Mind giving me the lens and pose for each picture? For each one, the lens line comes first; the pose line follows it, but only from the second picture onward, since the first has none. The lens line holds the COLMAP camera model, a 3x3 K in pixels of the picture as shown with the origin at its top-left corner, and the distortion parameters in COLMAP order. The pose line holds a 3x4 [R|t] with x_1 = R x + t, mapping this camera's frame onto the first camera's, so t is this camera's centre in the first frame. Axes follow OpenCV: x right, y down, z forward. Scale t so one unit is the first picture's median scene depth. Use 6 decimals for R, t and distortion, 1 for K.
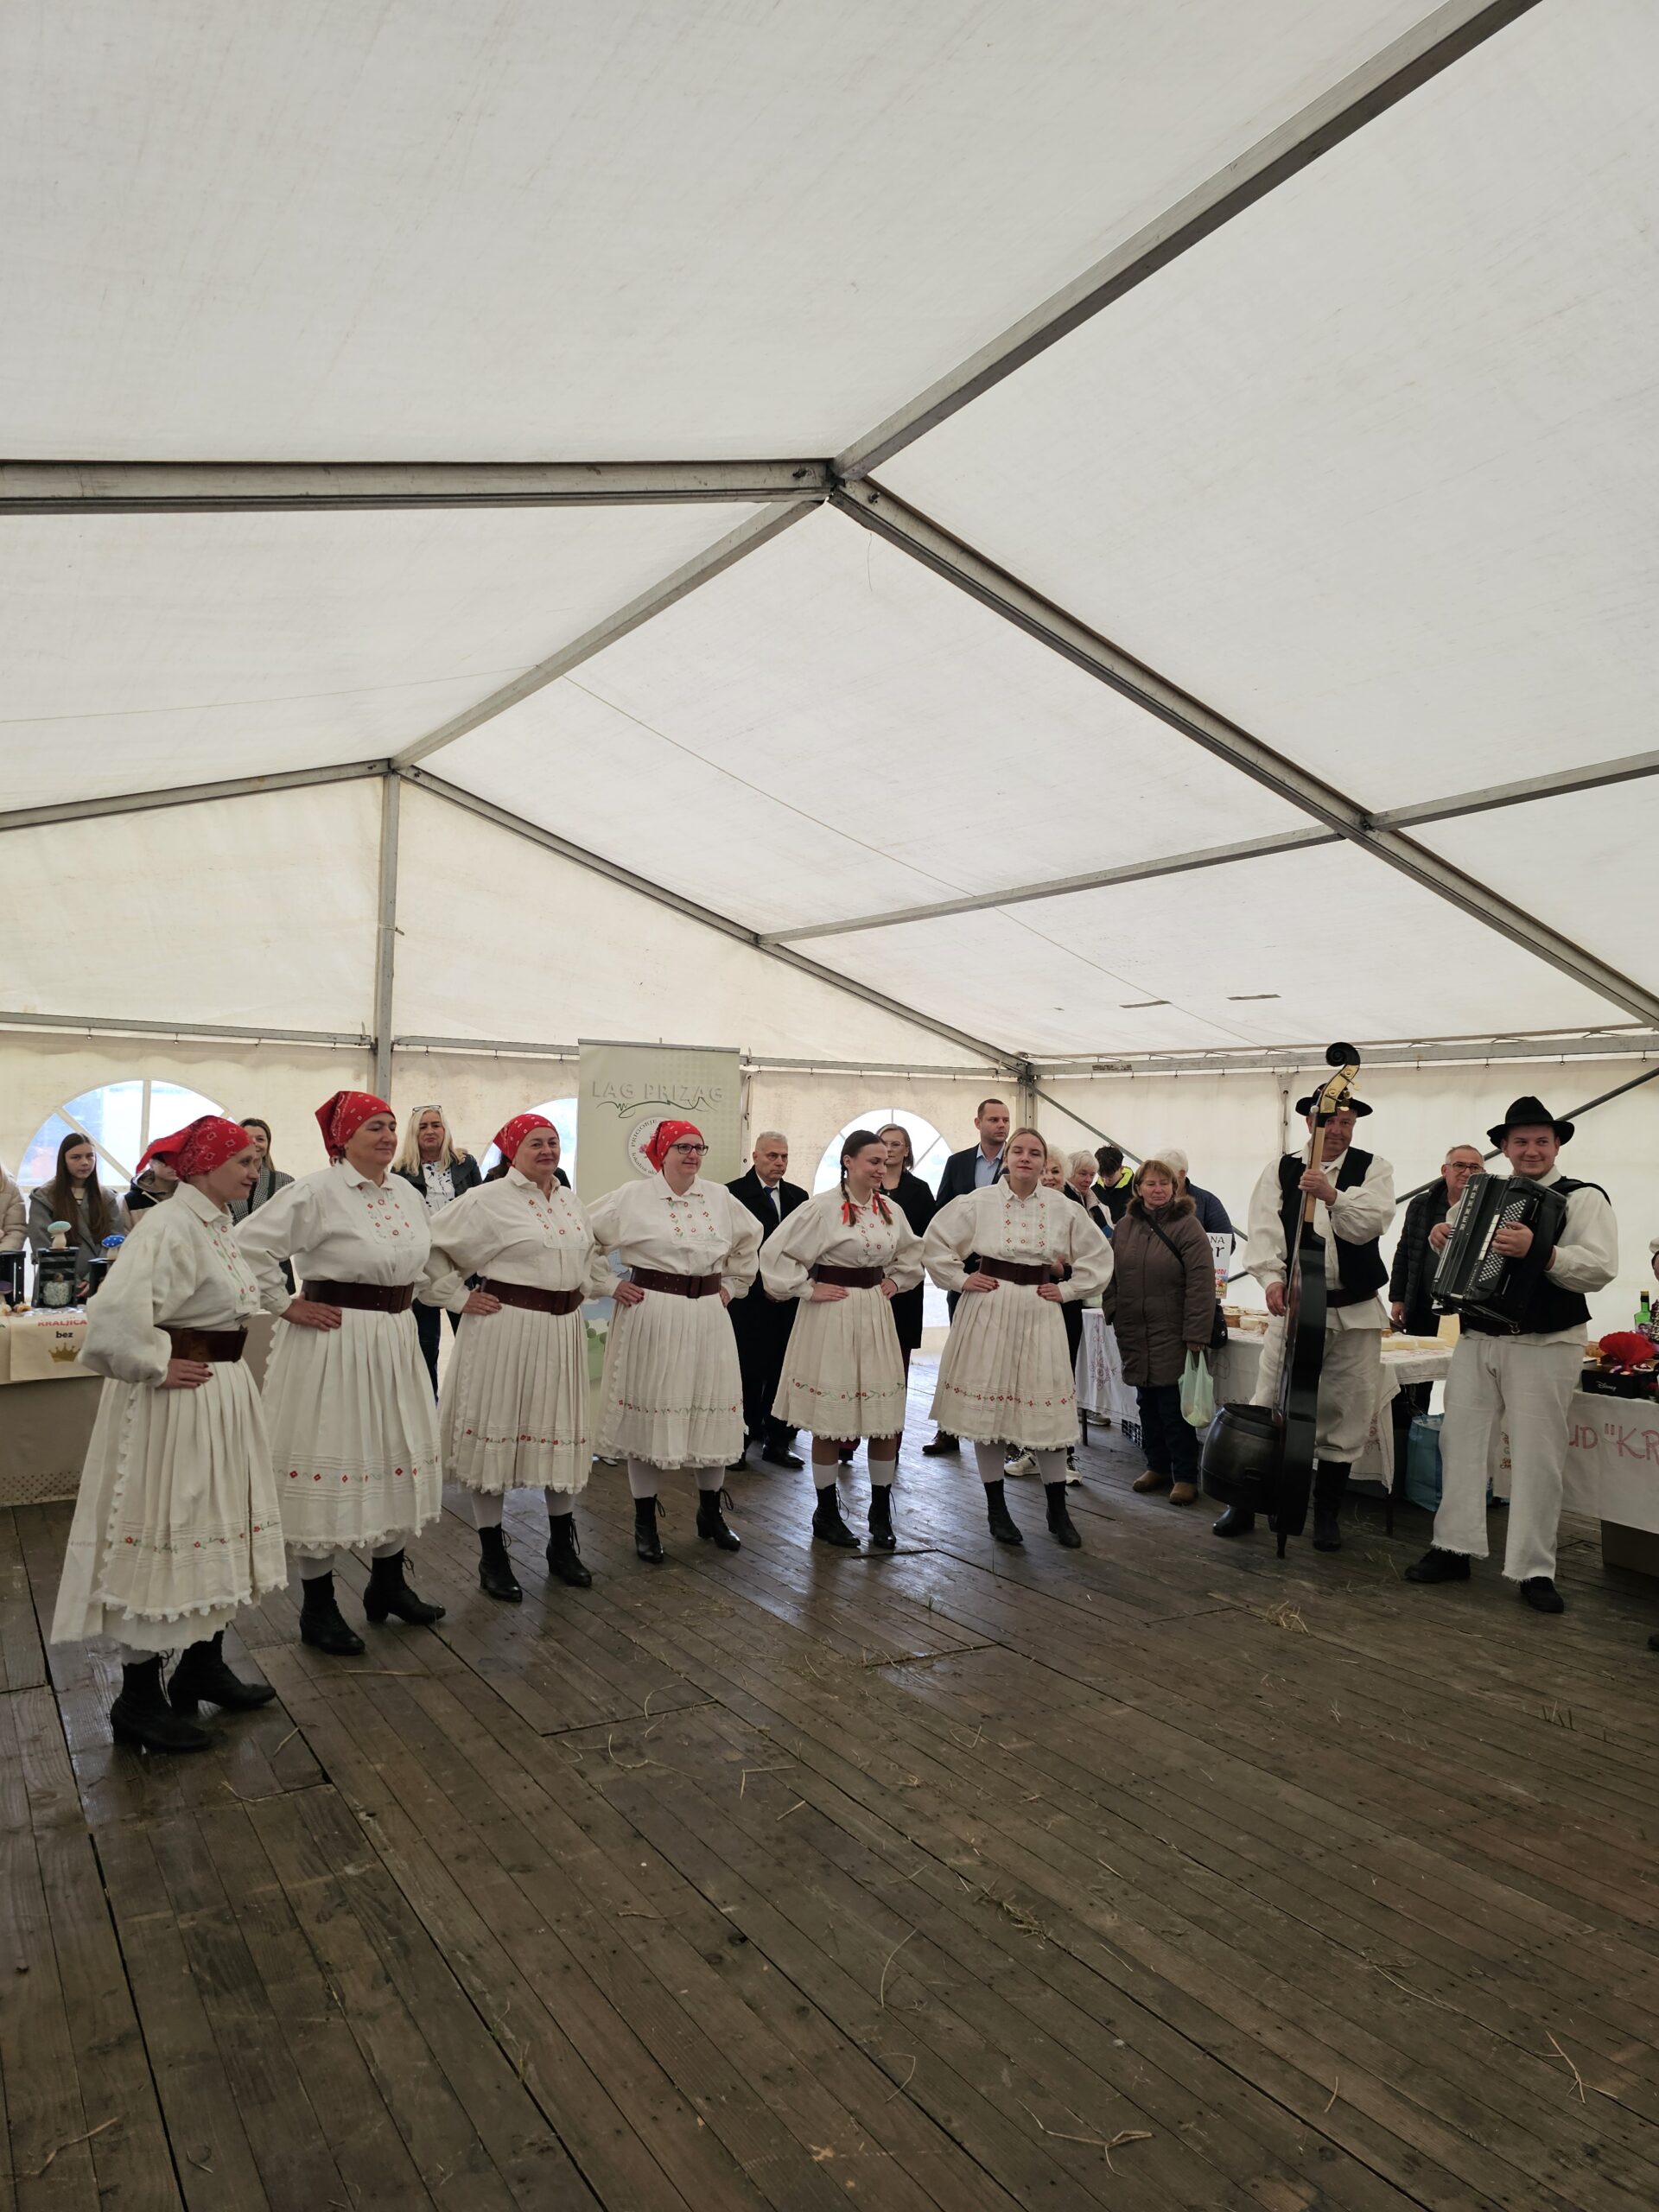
lens RADIAL K [[1486.8, 0, 832.7], [0, 1486.8, 1088.6], [0, 0, 1]] dist [0.049256, 0.003066]
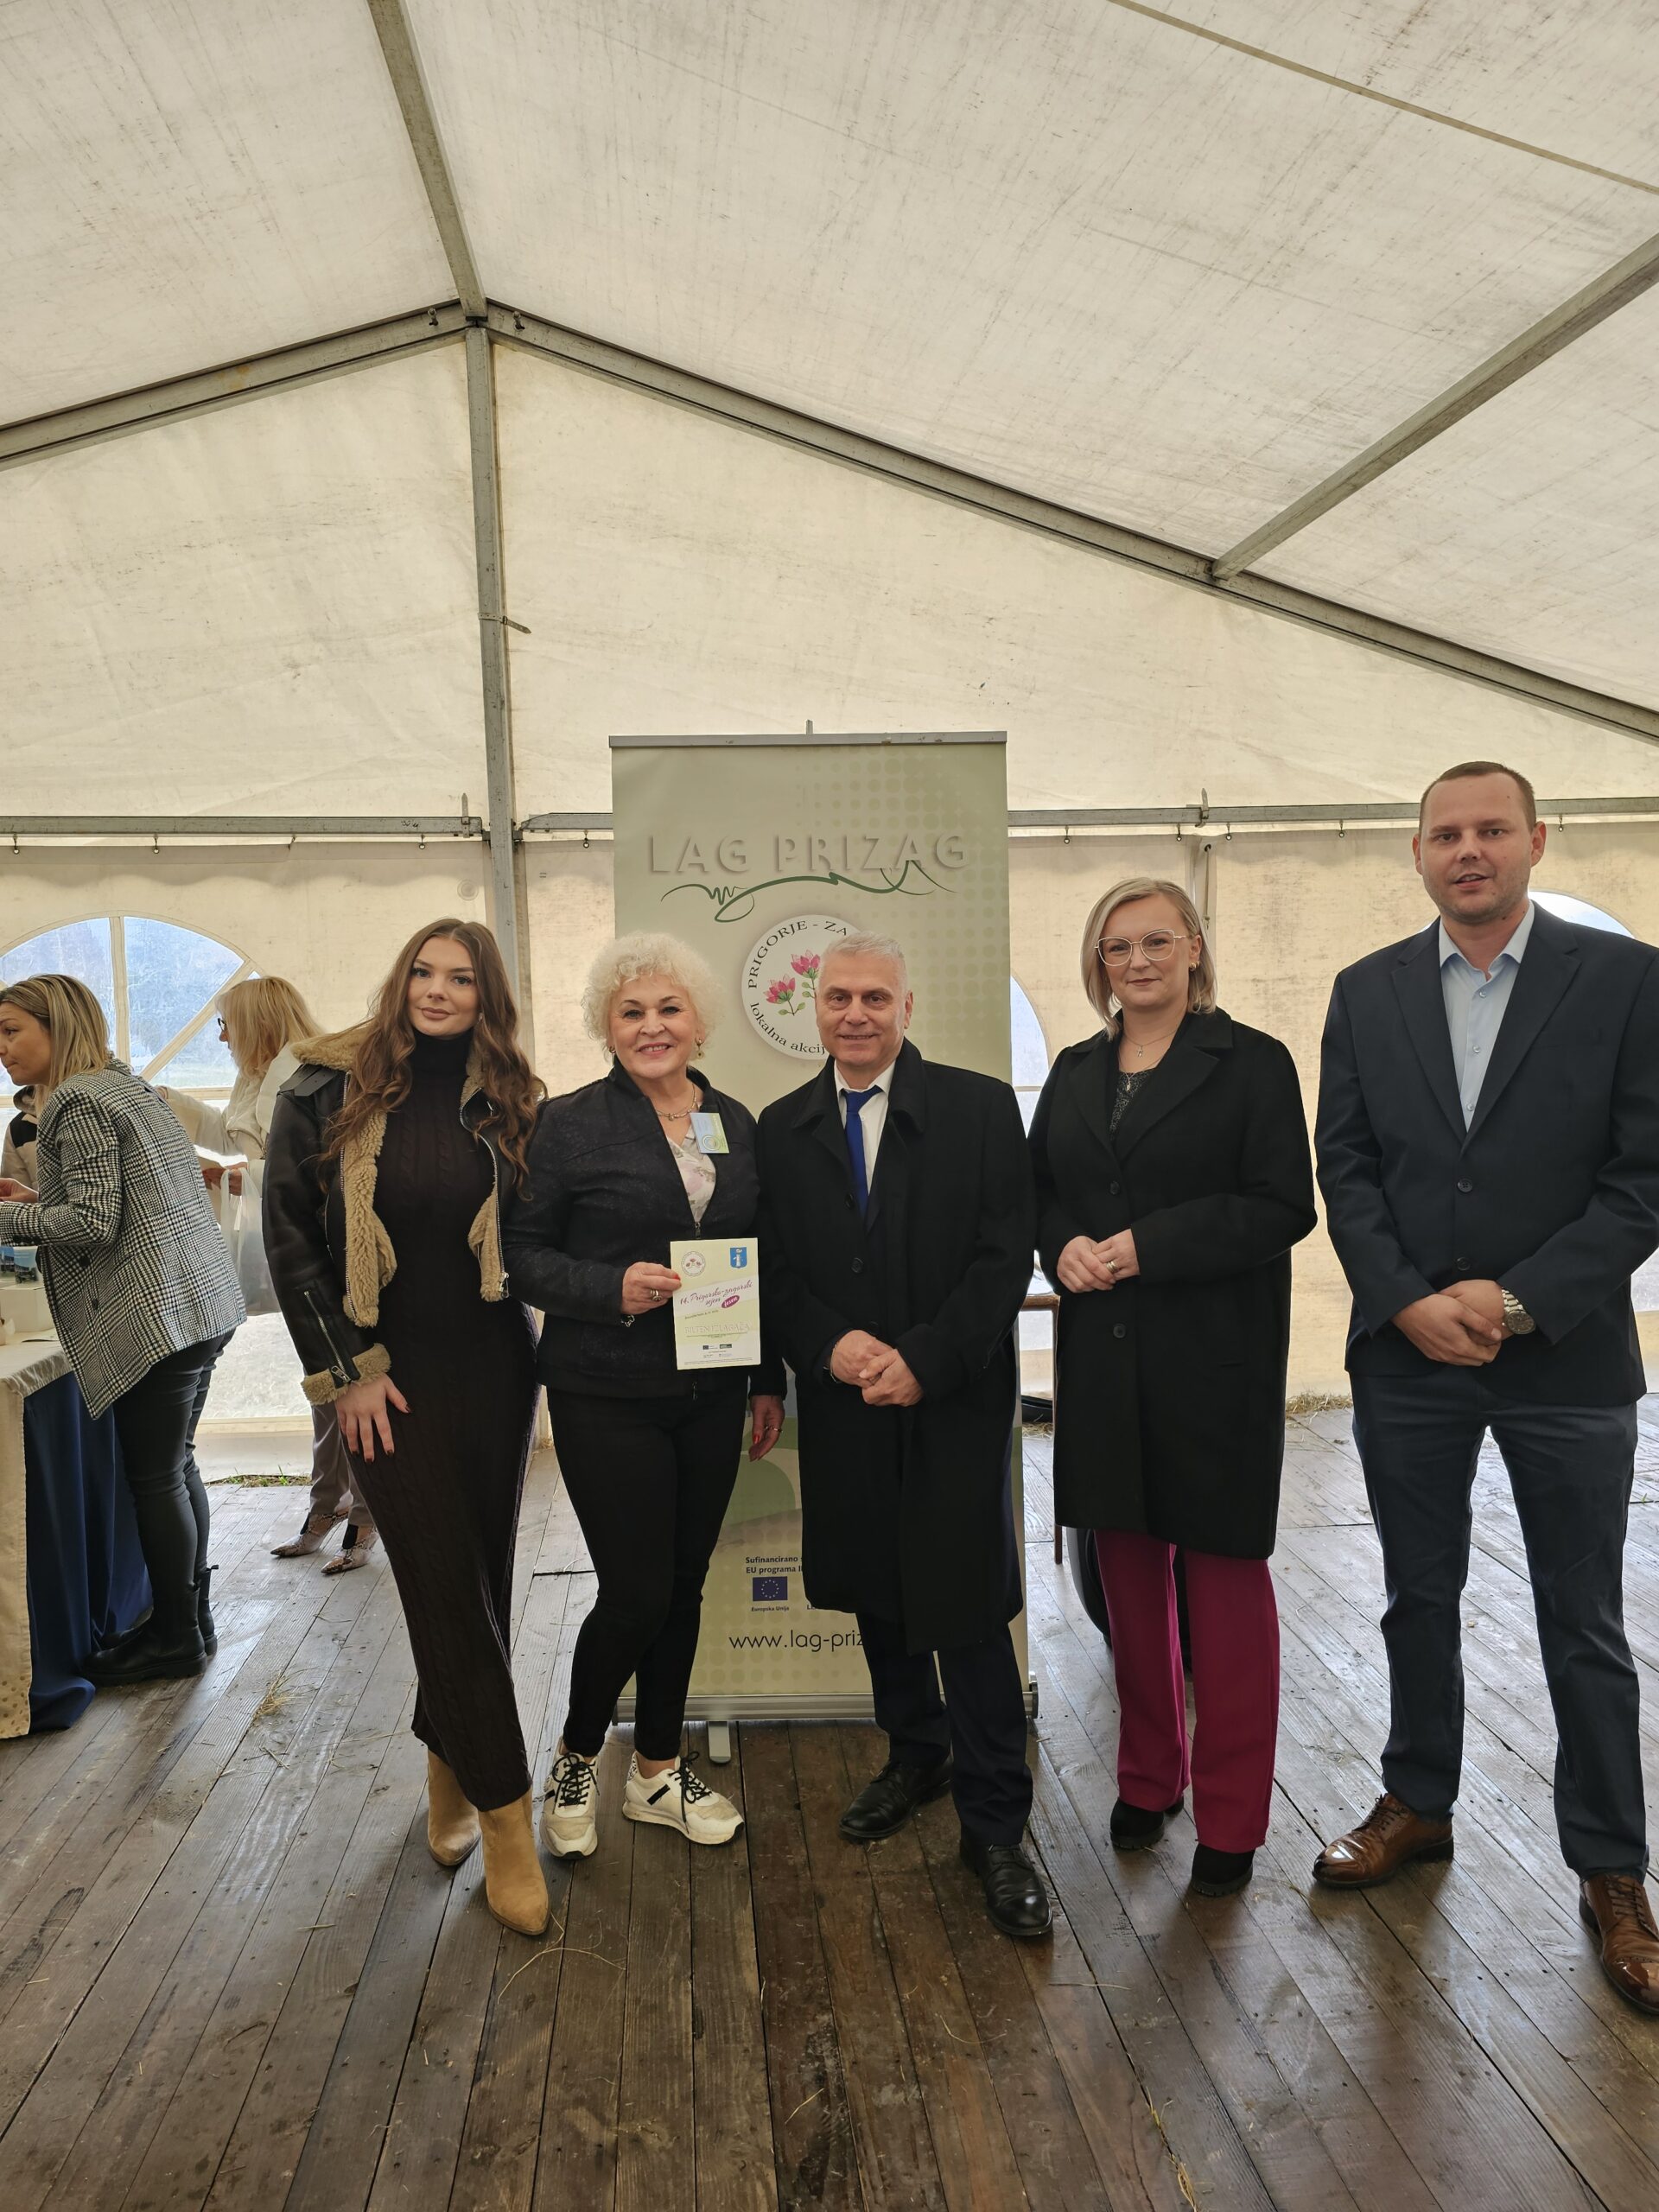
lens RADIAL K [[1486.8, 0, 822.0], [0, 1486.8, 1110.1], [0, 0, 1]] dist [0.049256, 0.003066]
pose [[0.900462, -0.013648, -0.434721, 0.057137], [0.062646, 0.993155, 0.098584, 0.027593], [0.430400, -0.116005, 0.895153, 0.522583]]
